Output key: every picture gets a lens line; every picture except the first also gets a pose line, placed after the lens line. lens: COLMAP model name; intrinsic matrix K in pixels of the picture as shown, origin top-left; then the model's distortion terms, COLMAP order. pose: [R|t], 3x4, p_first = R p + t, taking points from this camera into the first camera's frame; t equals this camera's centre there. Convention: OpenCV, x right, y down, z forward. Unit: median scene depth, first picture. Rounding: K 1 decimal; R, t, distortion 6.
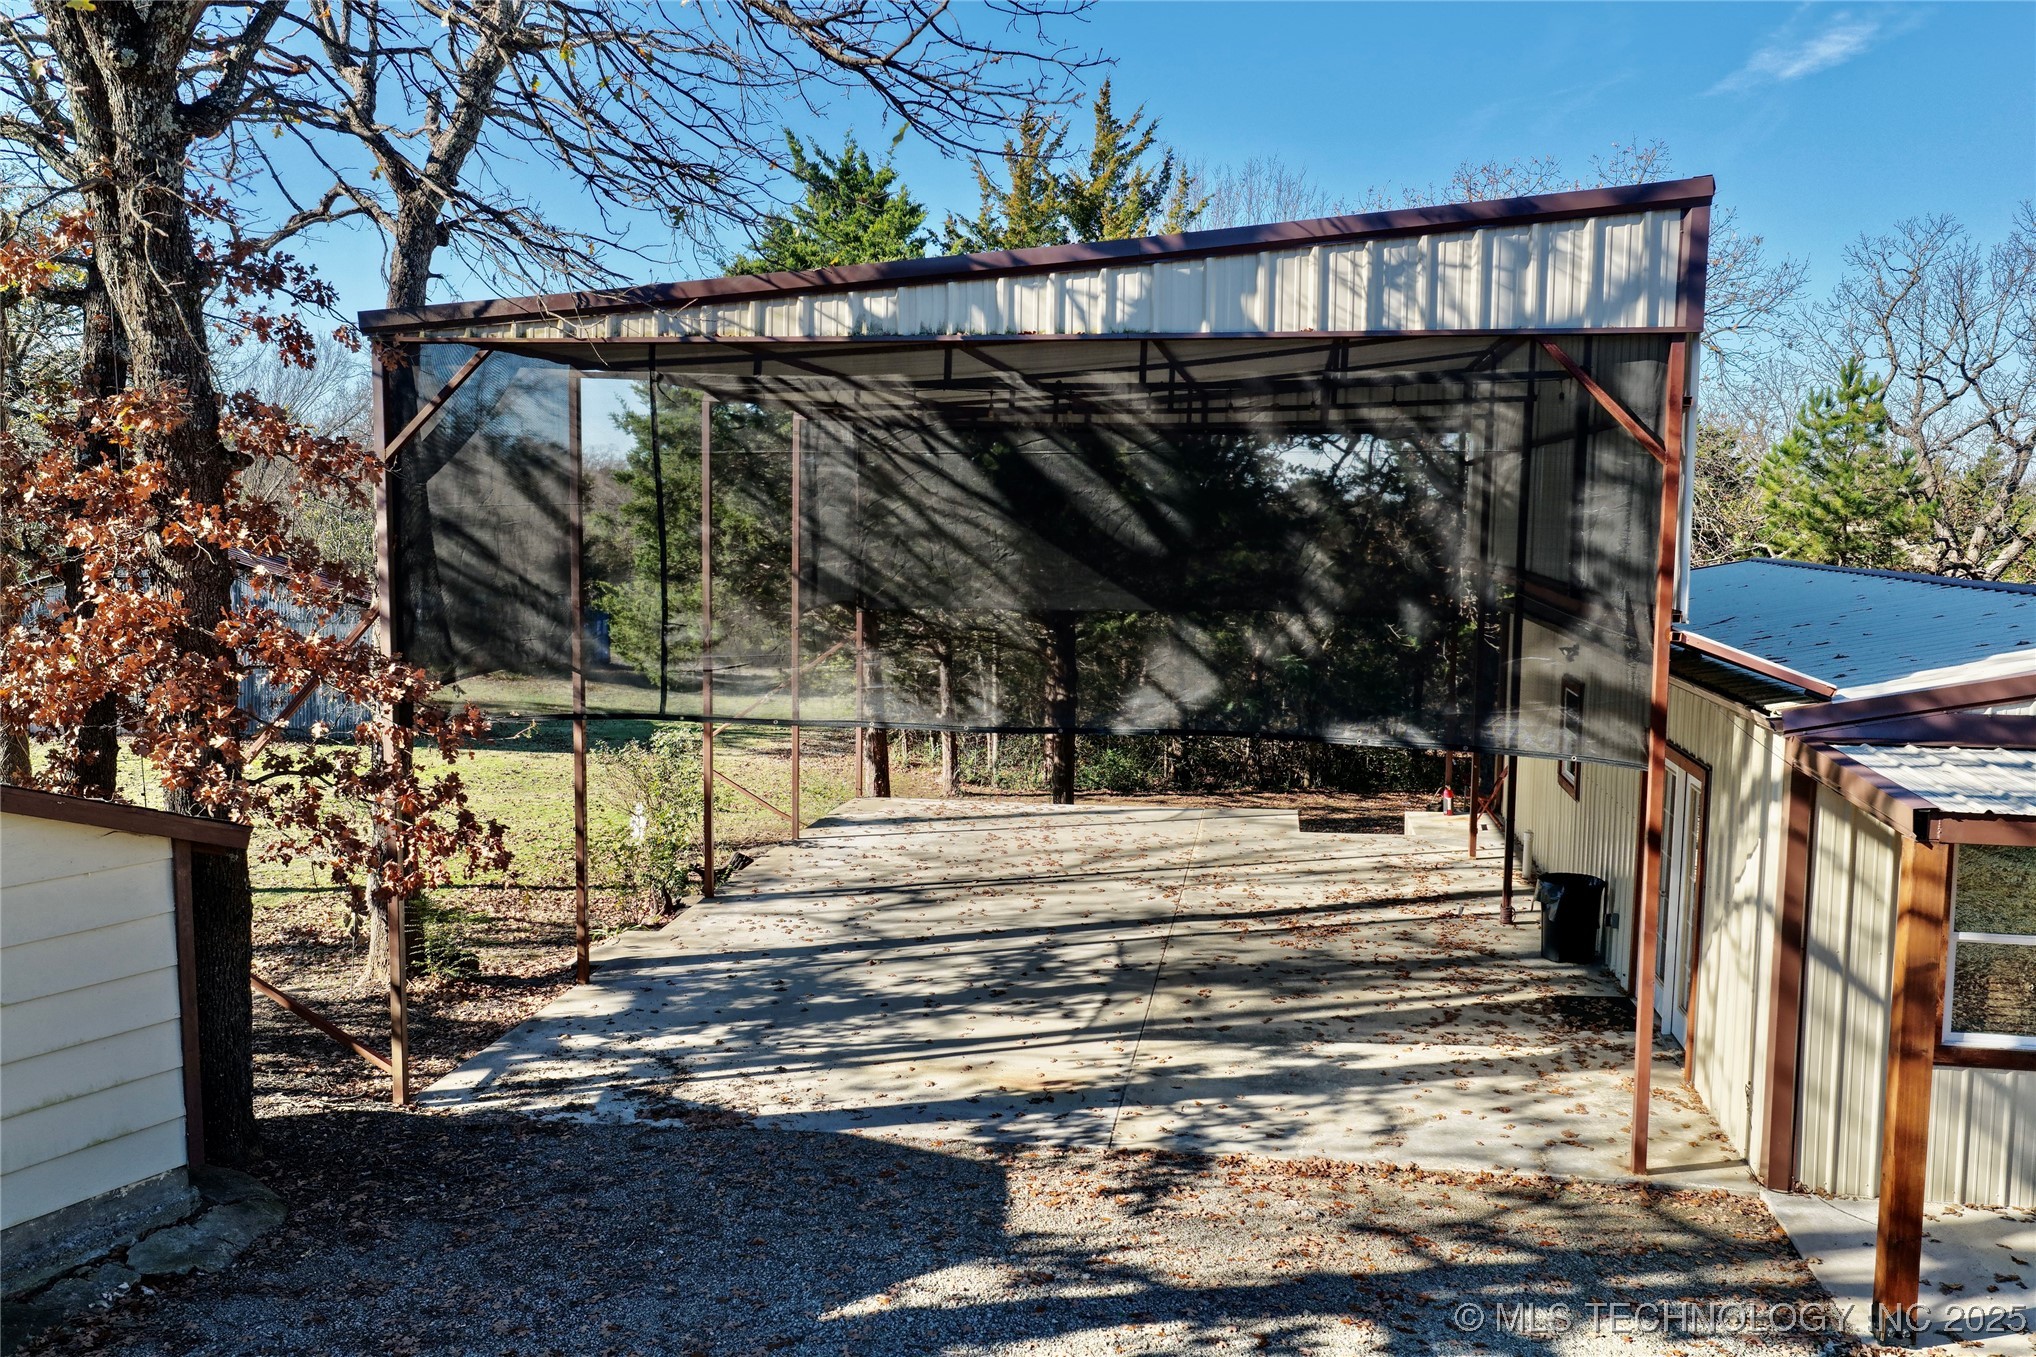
lens RADIAL K [[1695.0, 0, 1018.0], [0, 1695.0, 678.5], [0, 0, 1]] dist [0.004417, 0.015941]
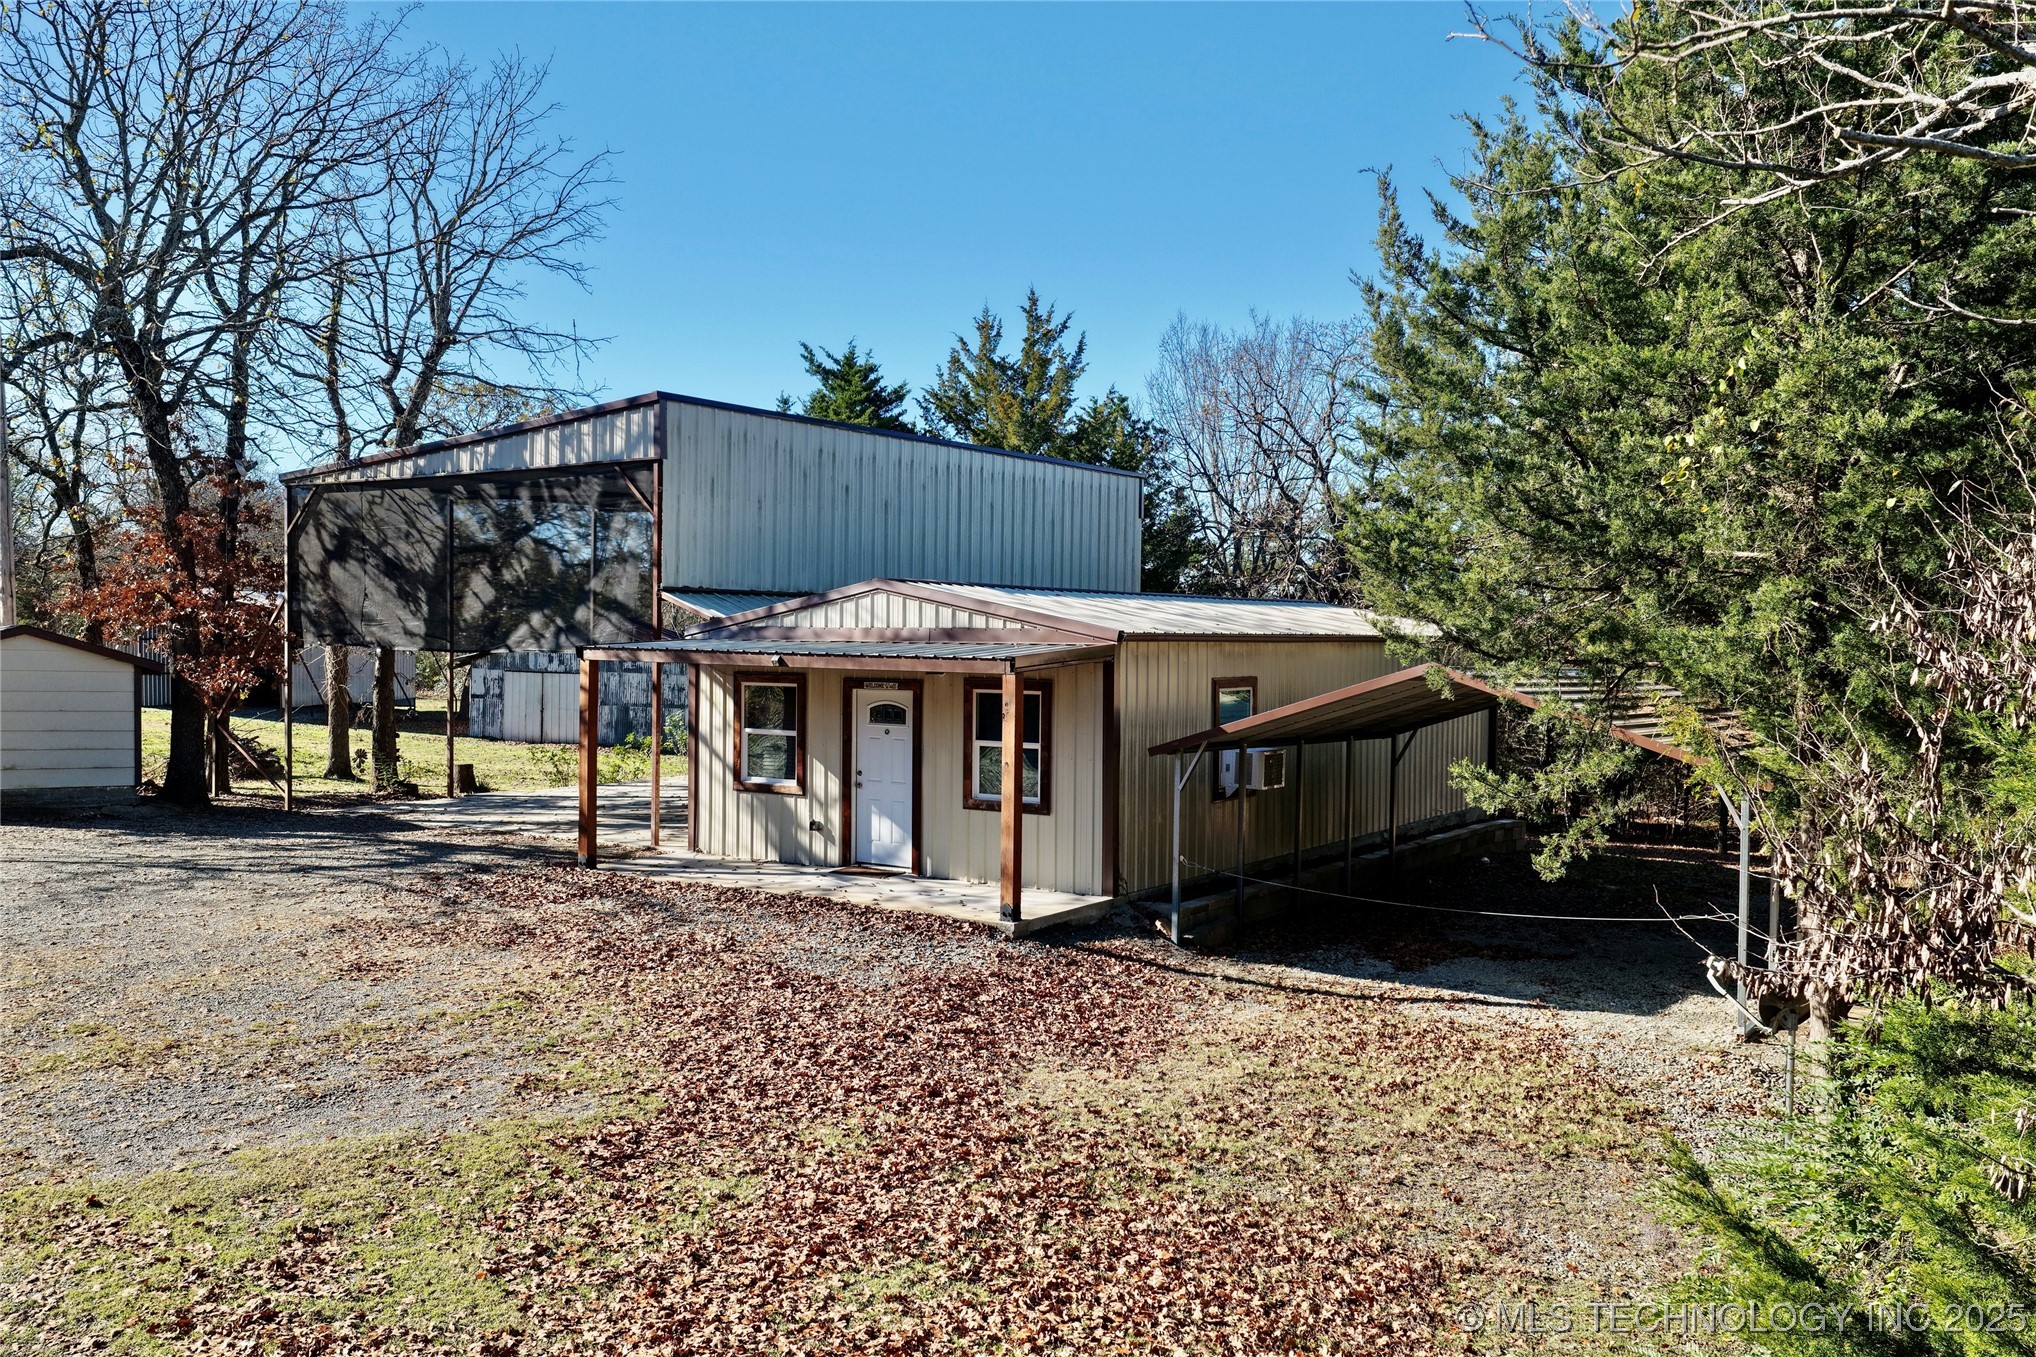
lens RADIAL K [[1667.2, 0, 1025.8], [0, 1667.2, 679.4], [0, 0, 1]] dist [-0.014709, 0.034201]
pose [[0.901090, 0.014539, -0.433388, 1.668937], [-0.045374, 0.997113, -0.060891, 0.186474], [0.431252, 0.074533, 0.899148, -0.705901]]
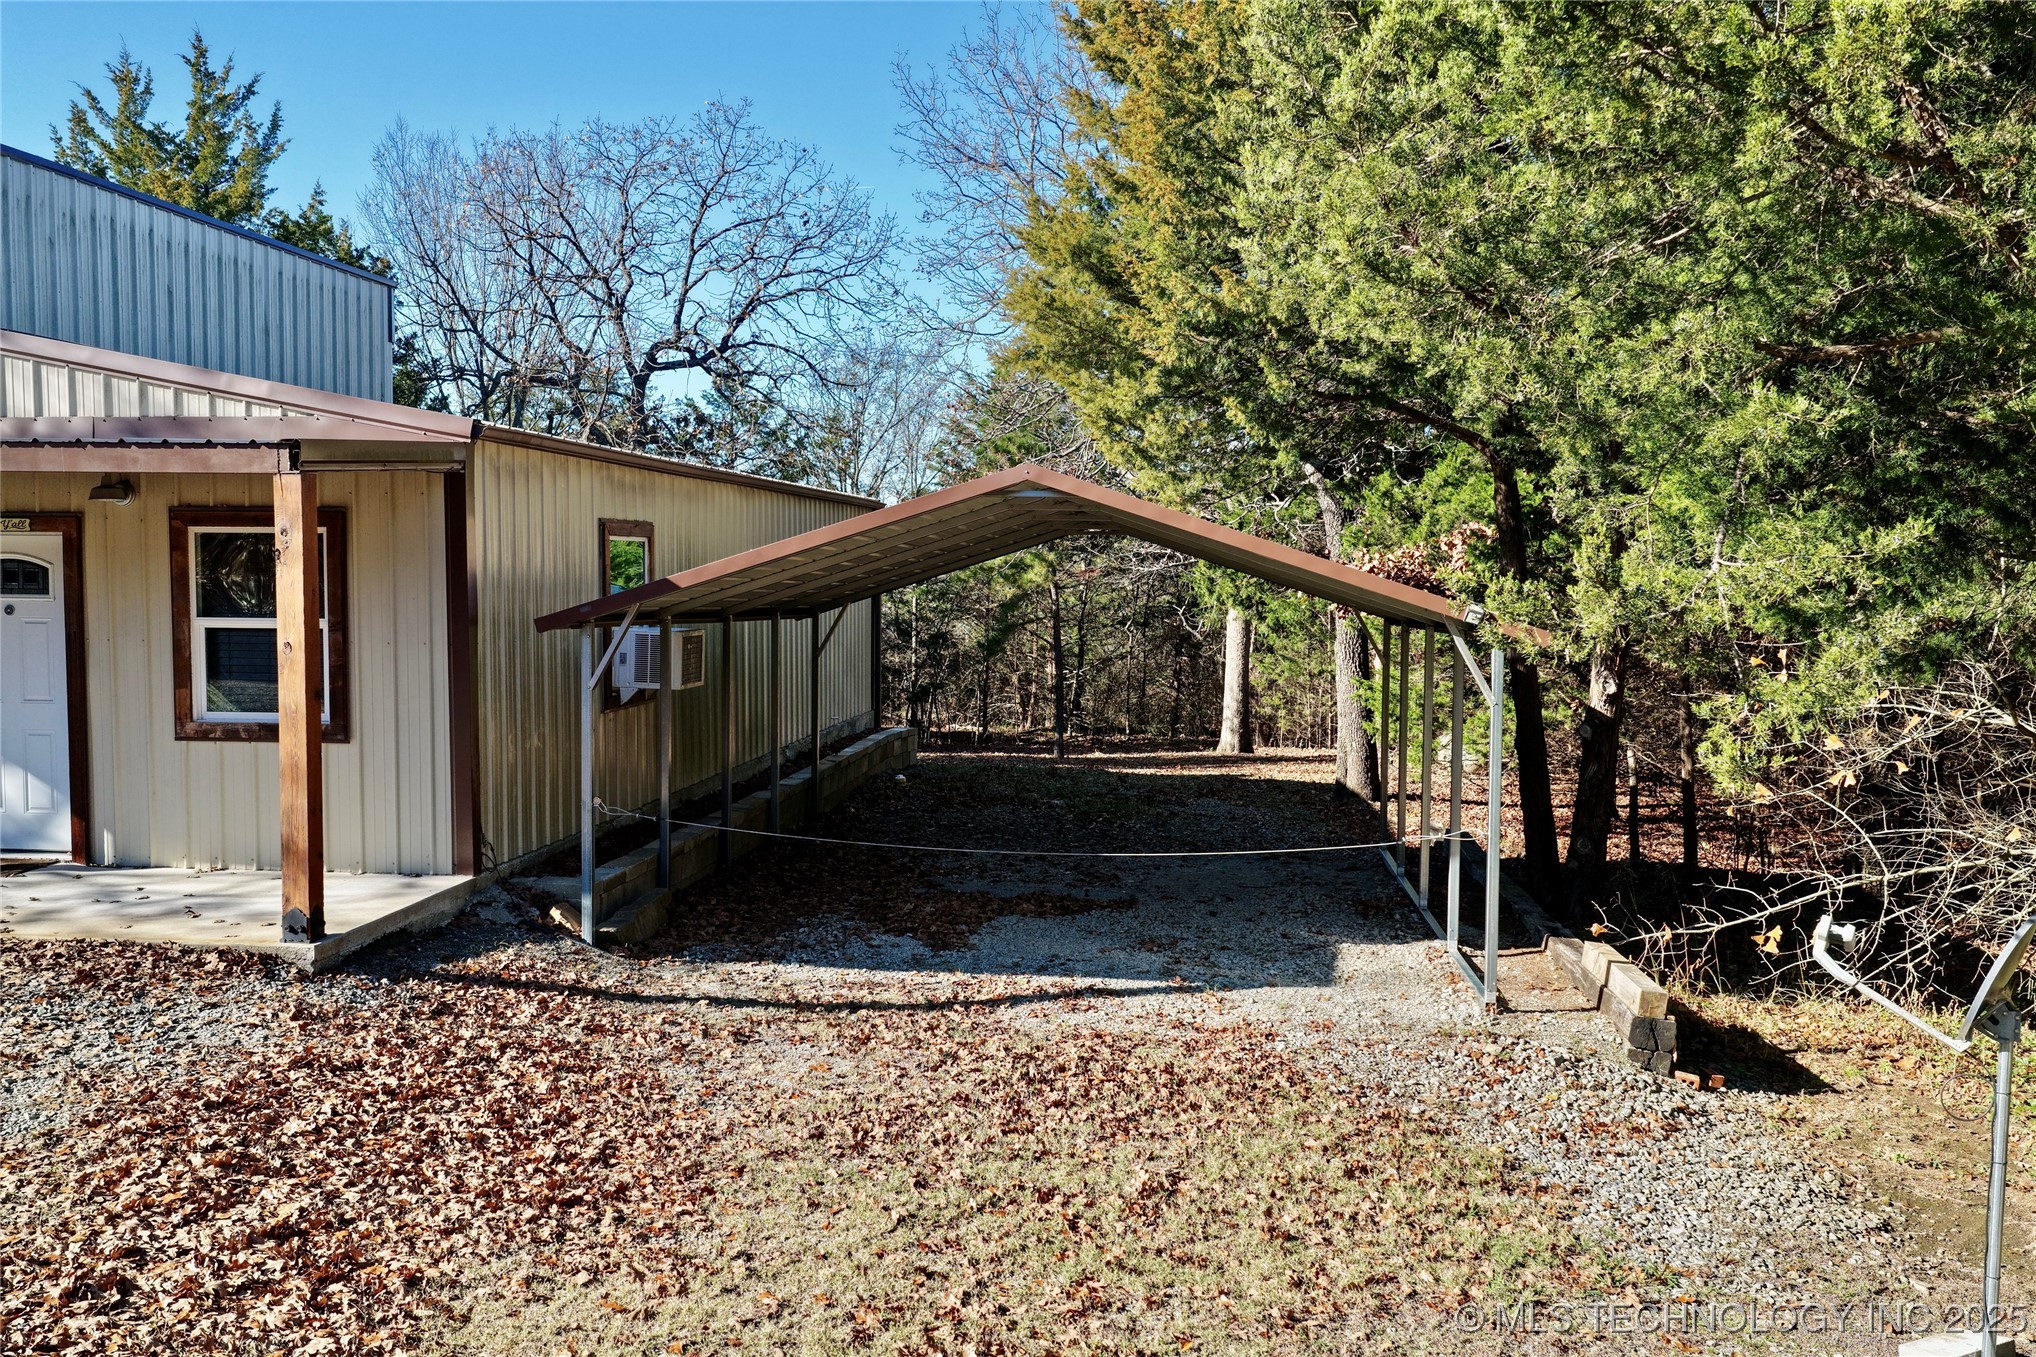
lens RADIAL K [[1655.8, 0, 988.1], [0, 1655.8, 672.3], [0, 0, 1]] dist [0.009023, 0.032515]
pose [[0.999901, -0.001976, 0.013930, 1.309373], [0.002432, 0.999460, -0.032775, 0.211953], [-0.013857, 0.032806, 0.999366, -0.123915]]
